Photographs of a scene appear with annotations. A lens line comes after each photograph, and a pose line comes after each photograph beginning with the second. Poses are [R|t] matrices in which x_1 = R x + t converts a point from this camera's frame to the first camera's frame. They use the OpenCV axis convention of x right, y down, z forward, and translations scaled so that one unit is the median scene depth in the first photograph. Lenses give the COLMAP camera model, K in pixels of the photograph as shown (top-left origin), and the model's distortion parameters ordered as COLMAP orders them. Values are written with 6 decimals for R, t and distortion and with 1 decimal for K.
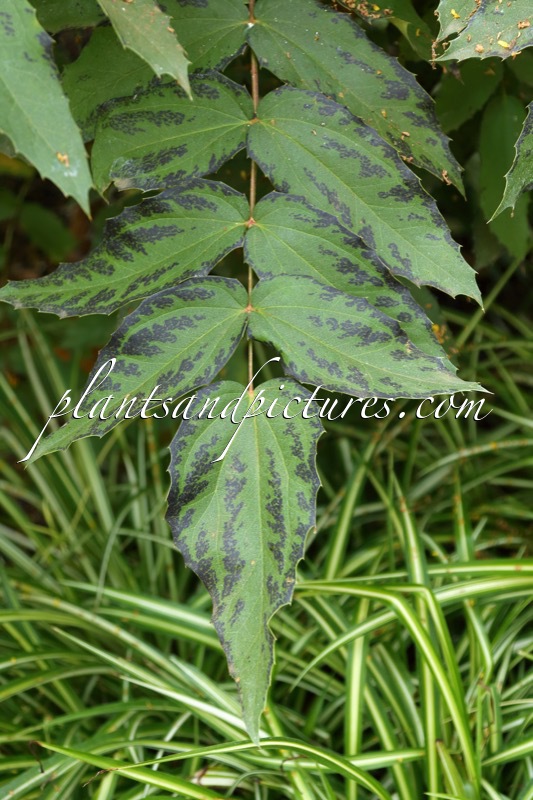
lens RADIAL K [[1380.8, 0, 265.9], [0, 1380.8, 400.3], [0, 0, 1]] dist [-0.010950, 0.000000]
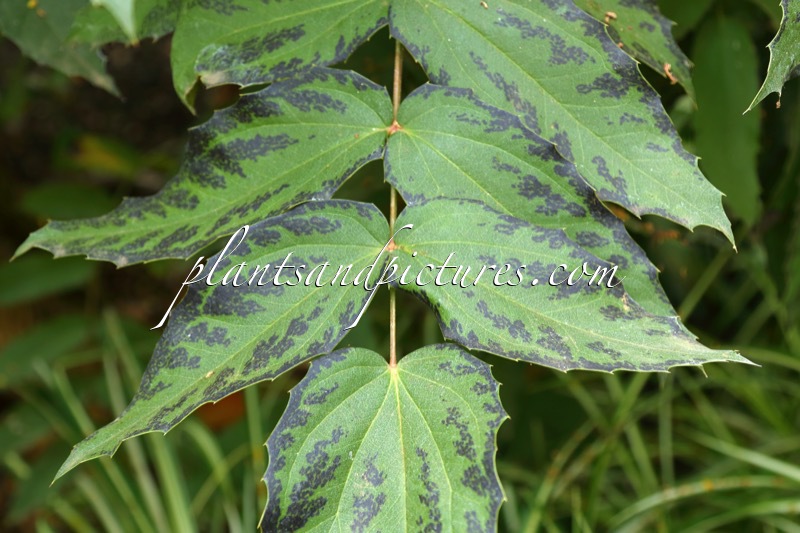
lens RADIAL K [[1339.0, 0, 418.0], [0, 1339.0, 271.7], [0, 0, 1]] dist [0.047757, 0.000000]
pose [[0.999908, 0.005707, 0.012327, -0.006858], [-0.003597, 0.986305, -0.164890, 0.055115], [-0.013099, 0.164831, 0.986235, 0.347553]]
